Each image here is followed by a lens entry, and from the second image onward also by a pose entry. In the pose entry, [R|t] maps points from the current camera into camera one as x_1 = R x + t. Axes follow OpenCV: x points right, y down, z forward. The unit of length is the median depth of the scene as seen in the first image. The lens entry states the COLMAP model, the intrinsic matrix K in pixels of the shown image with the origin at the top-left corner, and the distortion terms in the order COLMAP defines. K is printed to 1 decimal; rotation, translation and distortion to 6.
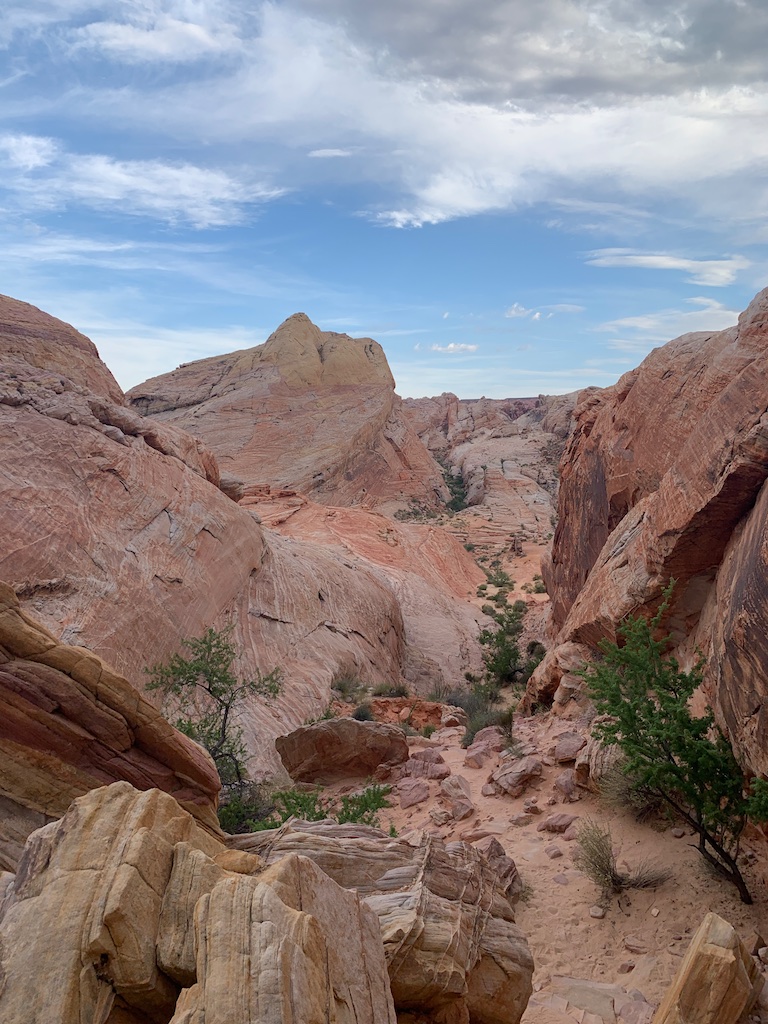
lens RADIAL K [[778.1, 0, 393.5], [0, 778.1, 511.8], [0, 0, 1]] dist [0.033623, -0.036023]
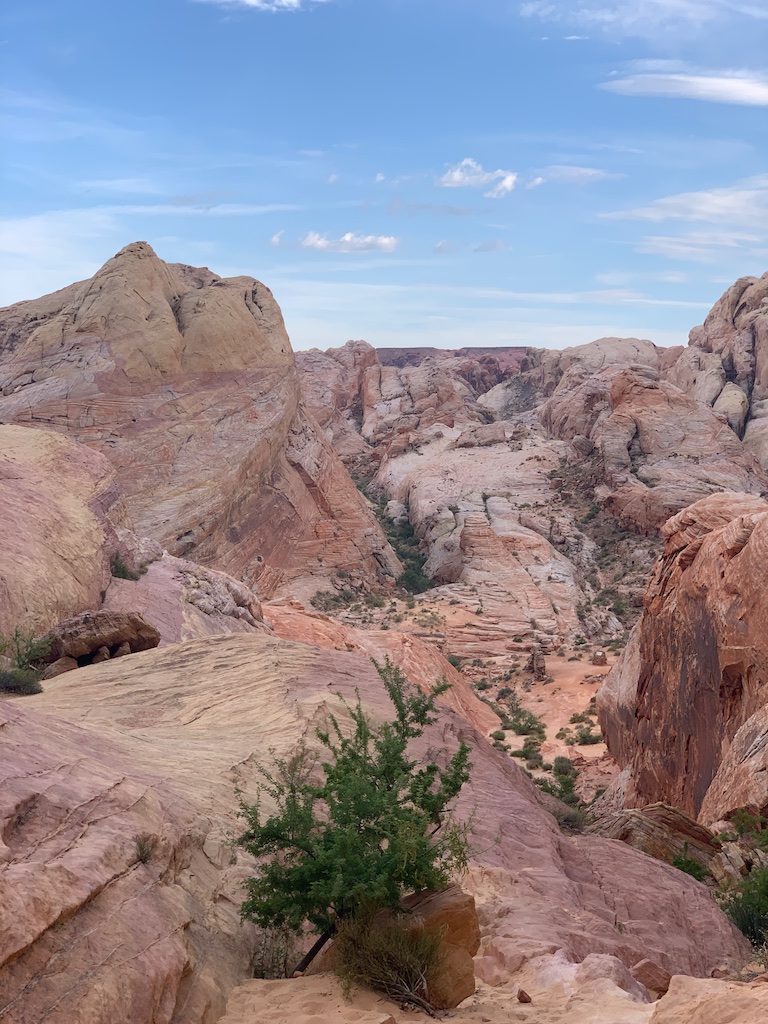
lens RADIAL K [[1601.4, 0, 388.0], [0, 1601.4, 503.6], [0, 0, 1]] dist [0.051635, 0.000000]
pose [[0.994131, 0.005800, 0.108024, -0.134238], [-0.002547, 0.999540, -0.030226, -0.061452], [-0.108149, 0.029774, 0.993689, -0.358287]]
